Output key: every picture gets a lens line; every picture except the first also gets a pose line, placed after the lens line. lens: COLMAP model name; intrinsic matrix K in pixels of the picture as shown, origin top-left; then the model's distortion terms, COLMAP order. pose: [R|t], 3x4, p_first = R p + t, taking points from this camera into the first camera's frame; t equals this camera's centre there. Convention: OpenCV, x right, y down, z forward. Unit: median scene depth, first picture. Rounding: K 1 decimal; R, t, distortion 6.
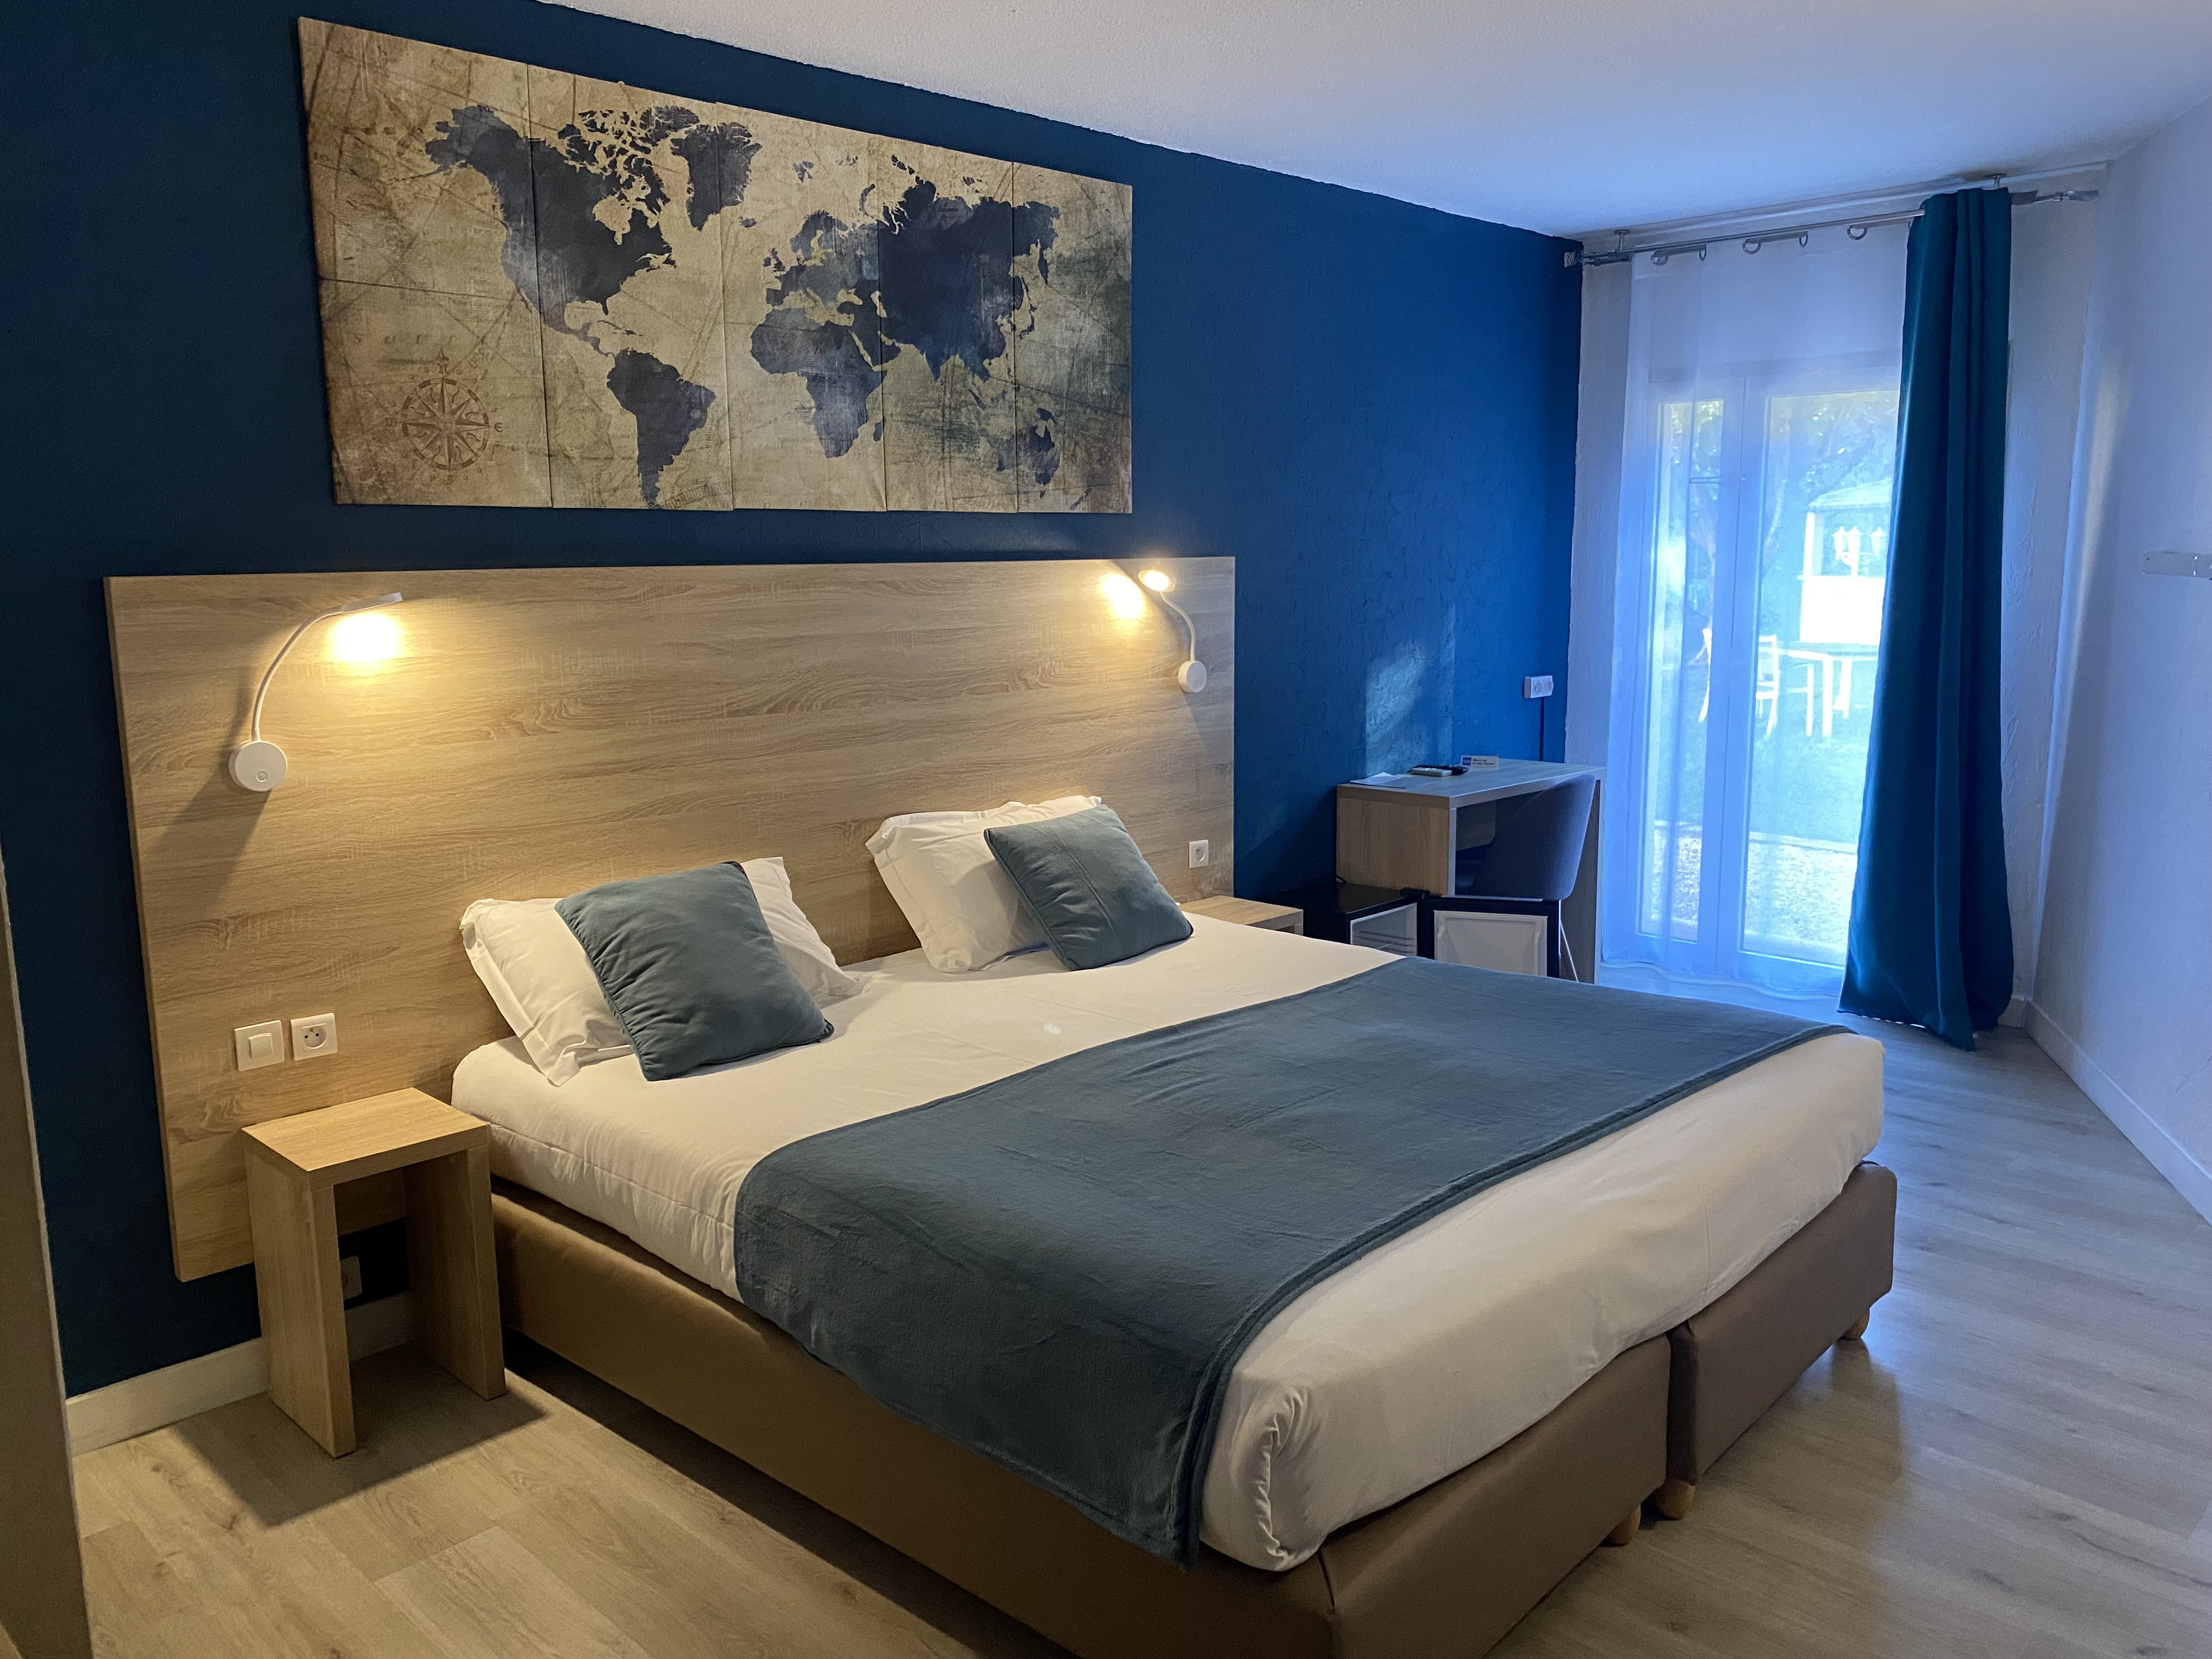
lens RADIAL K [[1697.8, 0, 1106.0], [0, 1697.8, 831.6], [0, 0, 1]] dist [0.000288, 0.000051]
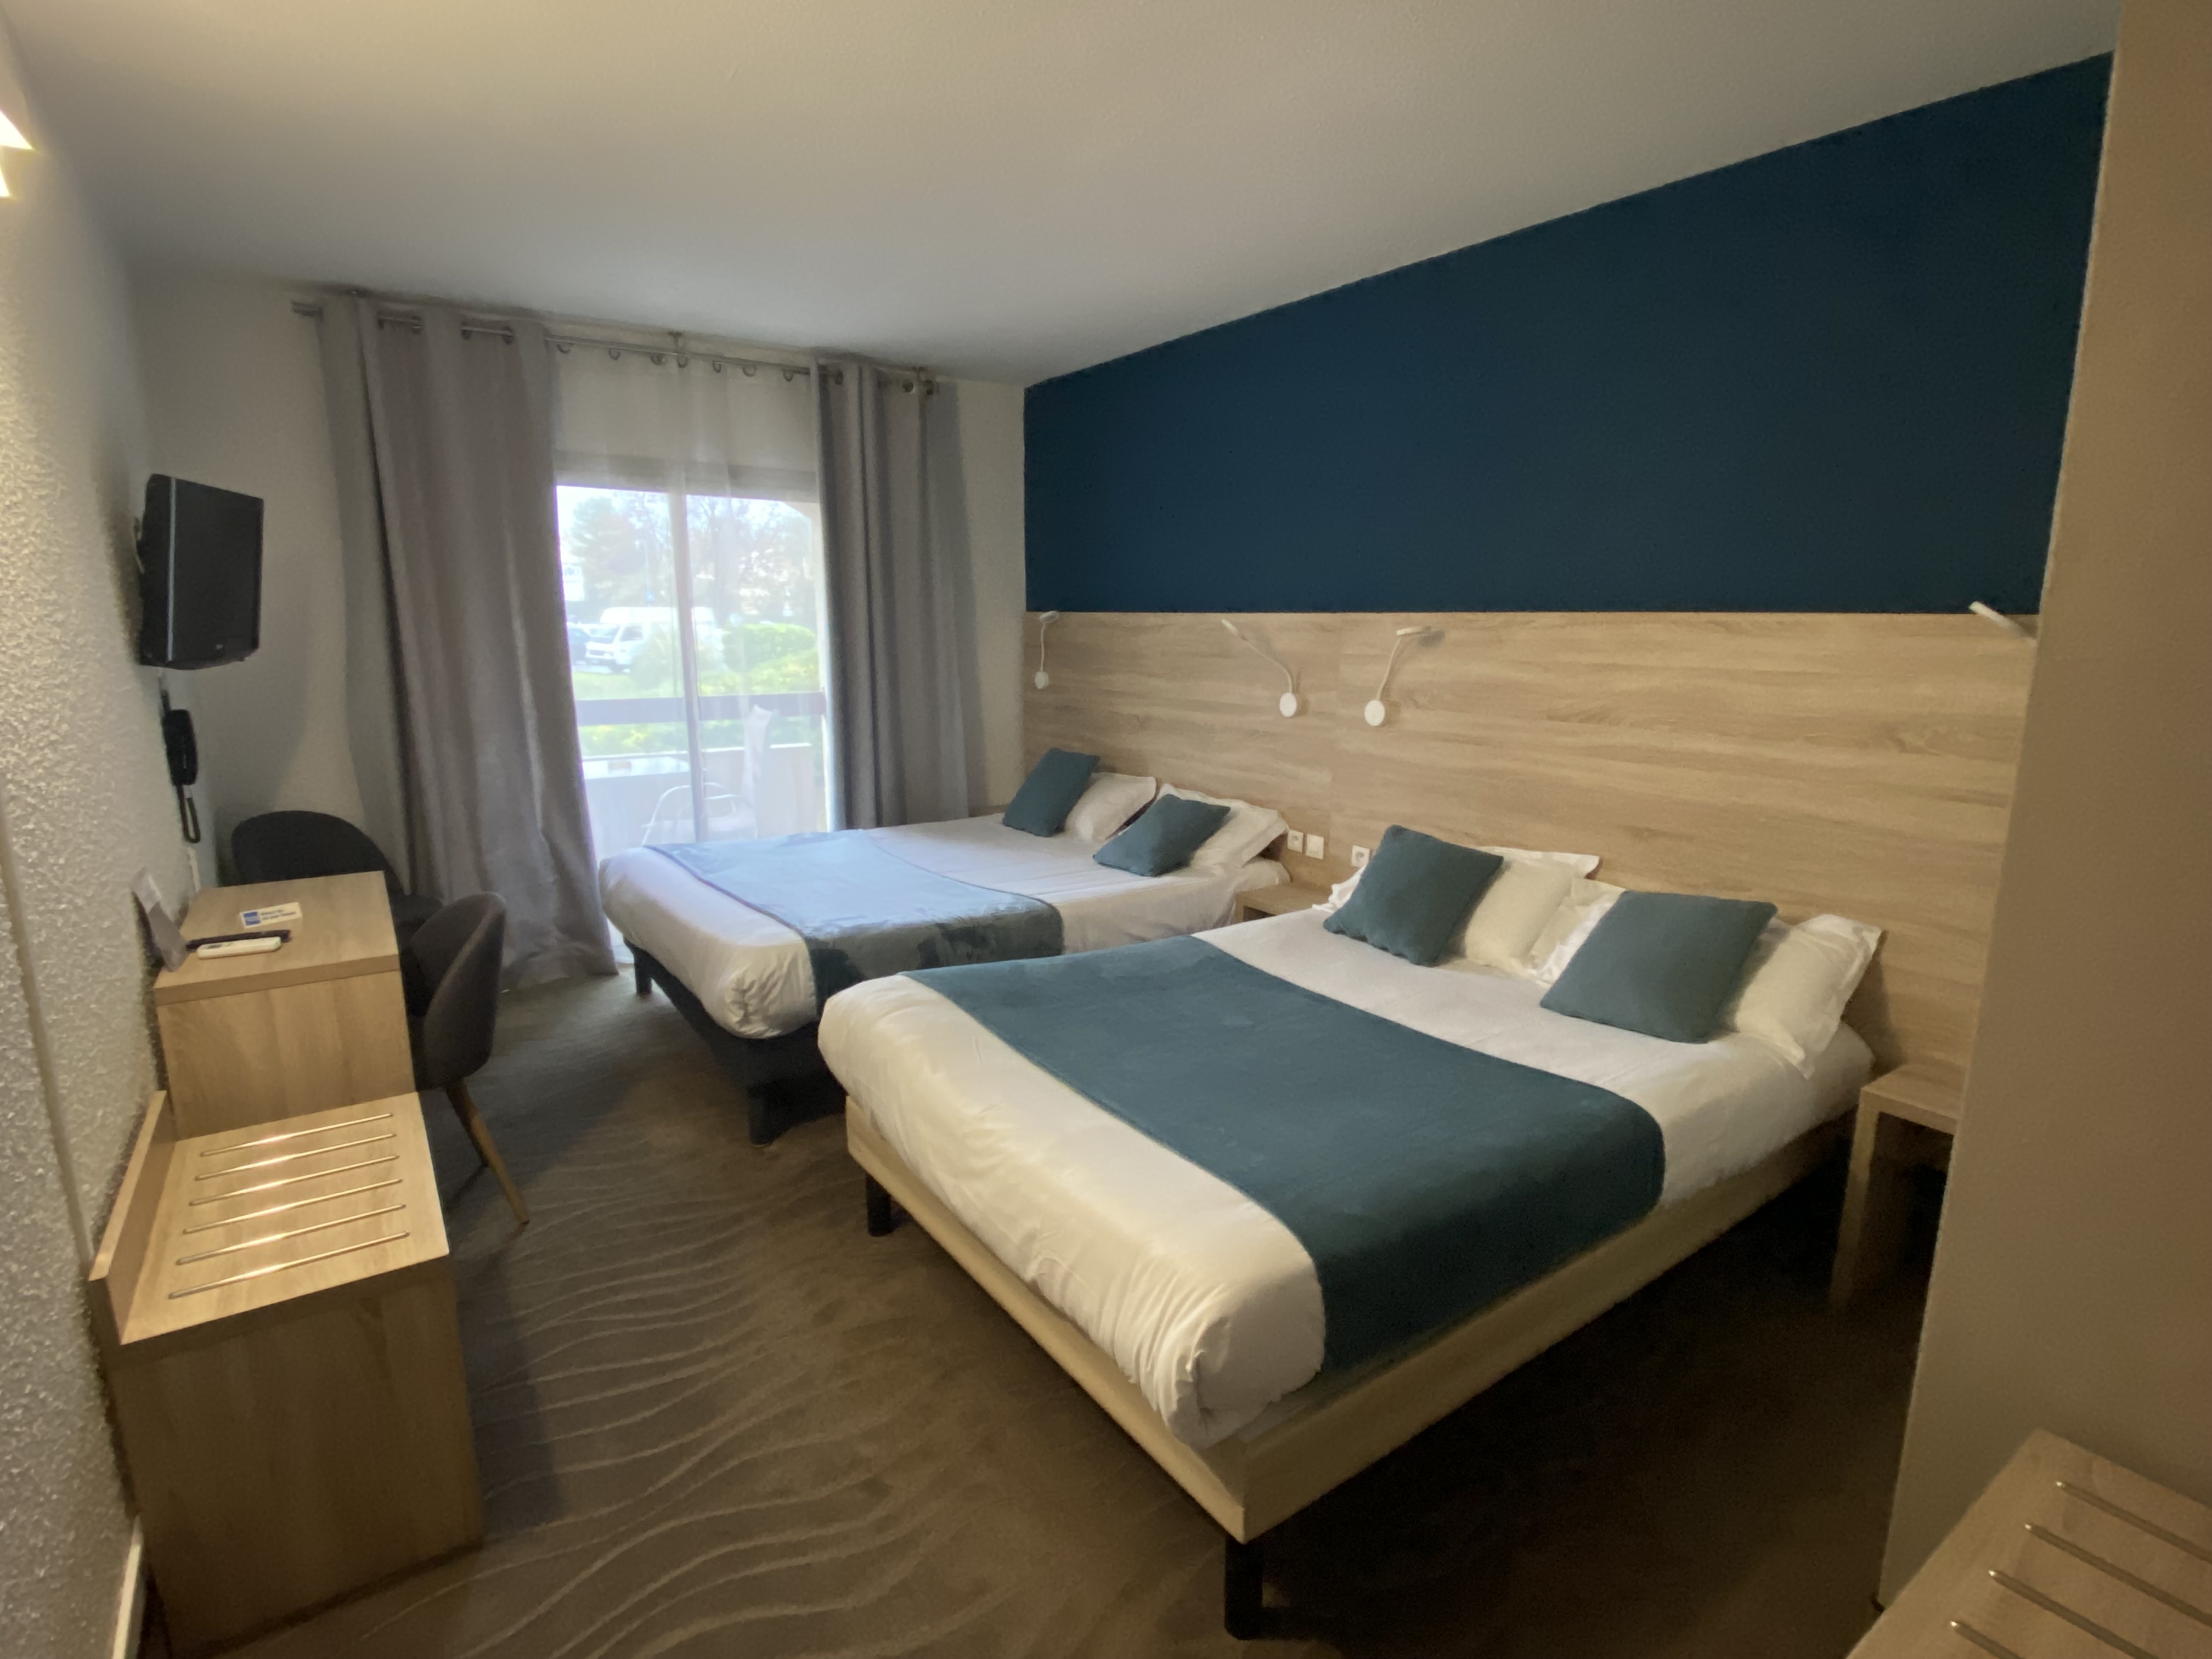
lens RADIAL K [[1097.0, 0, 1106.1], [0, 1097.0, 828.6], [0, 0, 1]] dist [-0.000158, 0.000002]
pose [[-0.176016, 0.200549, -0.963742, 0.678589], [-0.153437, 0.961472, 0.228100, -0.127599], [0.972356, 0.188023, -0.138463, 0.794408]]
